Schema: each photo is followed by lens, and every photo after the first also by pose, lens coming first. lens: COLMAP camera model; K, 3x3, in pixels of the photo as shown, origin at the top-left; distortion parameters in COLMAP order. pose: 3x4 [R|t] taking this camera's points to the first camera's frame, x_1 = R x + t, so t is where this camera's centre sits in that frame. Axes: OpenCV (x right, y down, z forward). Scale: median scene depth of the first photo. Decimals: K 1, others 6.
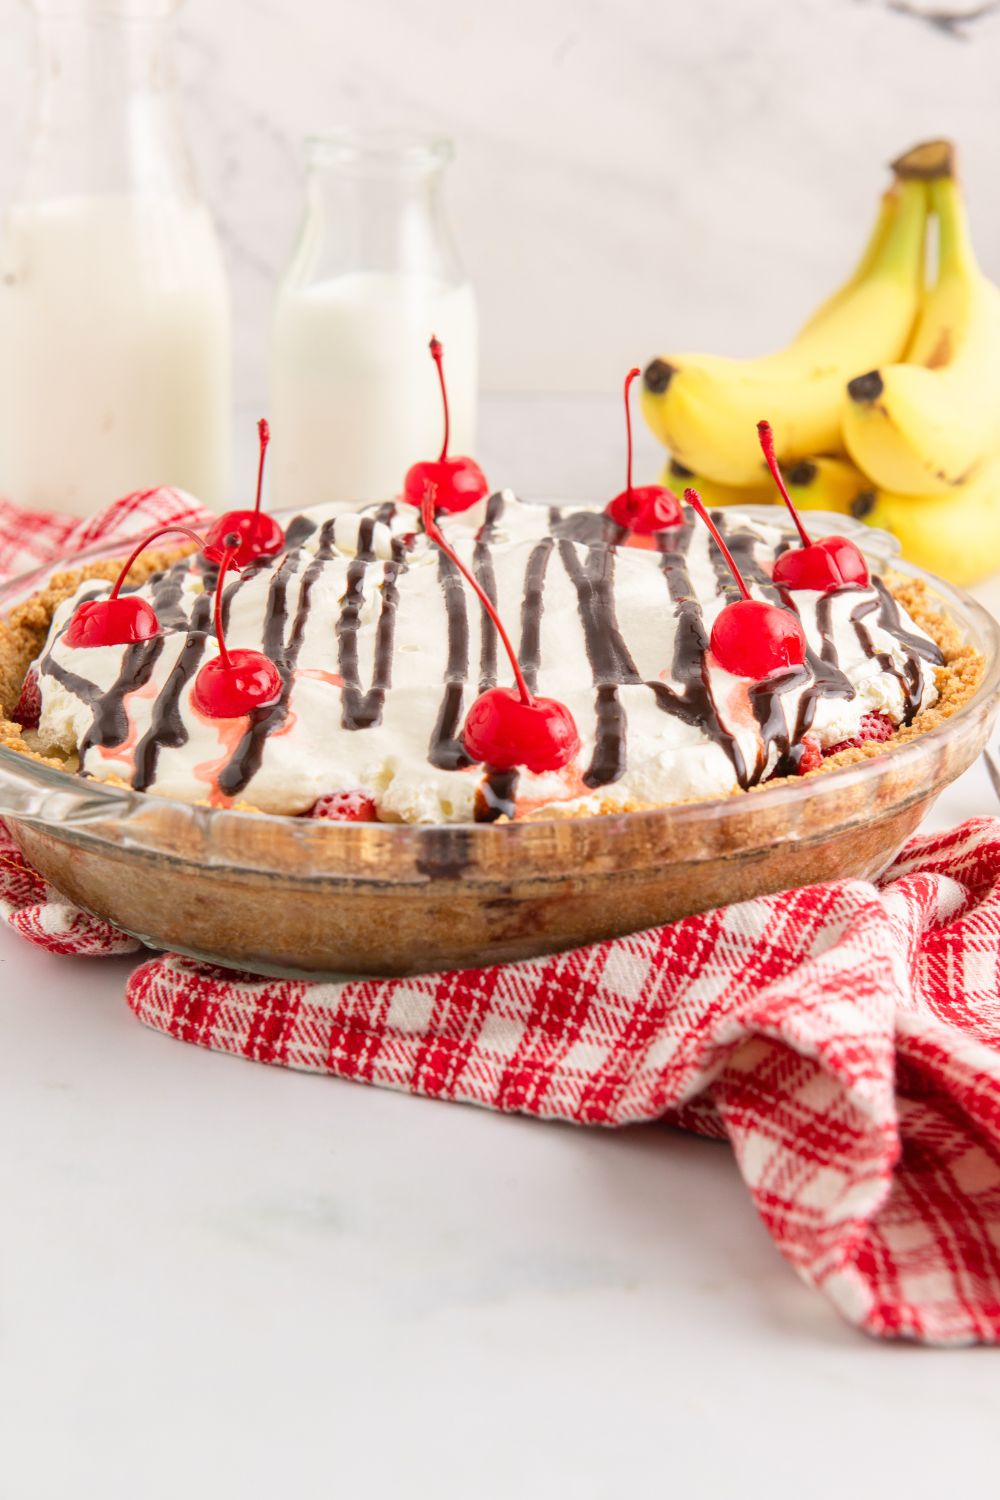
lens RADIAL K [[2917.1, 0, 497.7], [0, 2917.1, 749.3], [0, 0, 1]] dist [0.003780, 0.000000]
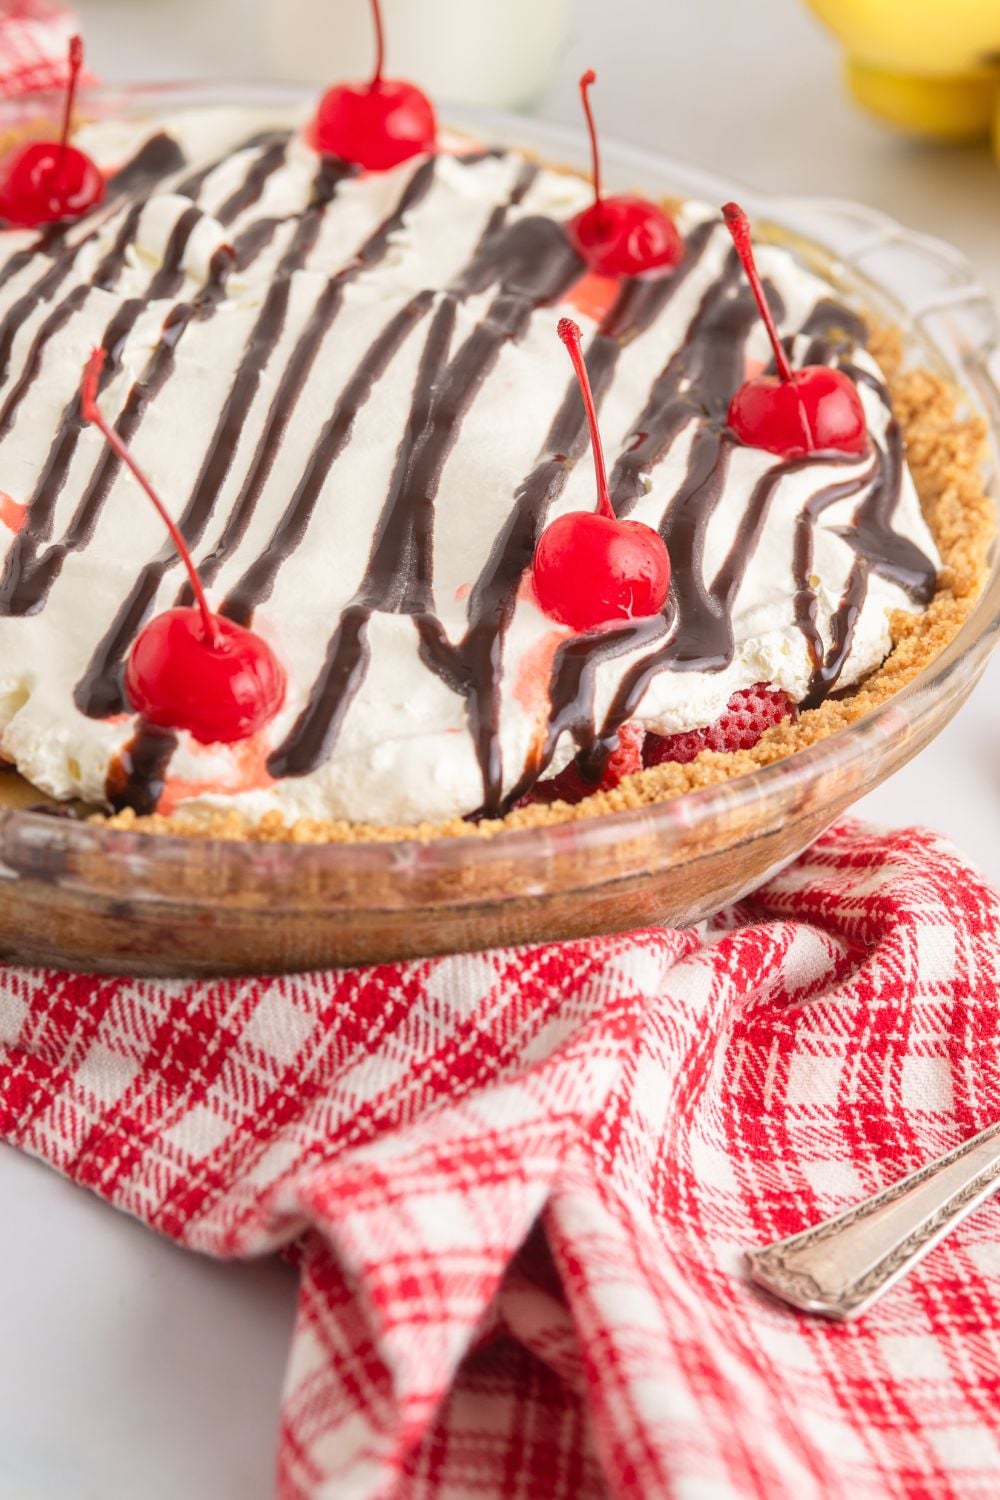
lens RADIAL K [[4890.1, 0, 499.3], [0, 4890.1, 751.4], [0, 0, 1]] dist [-0.148999, 0.000000]
pose [[0.970796, 0.193417, -0.141935, 0.251111], [-0.154819, 0.957023, 0.245230, -0.292121], [0.183267, -0.216094, 0.959019, -0.157202]]
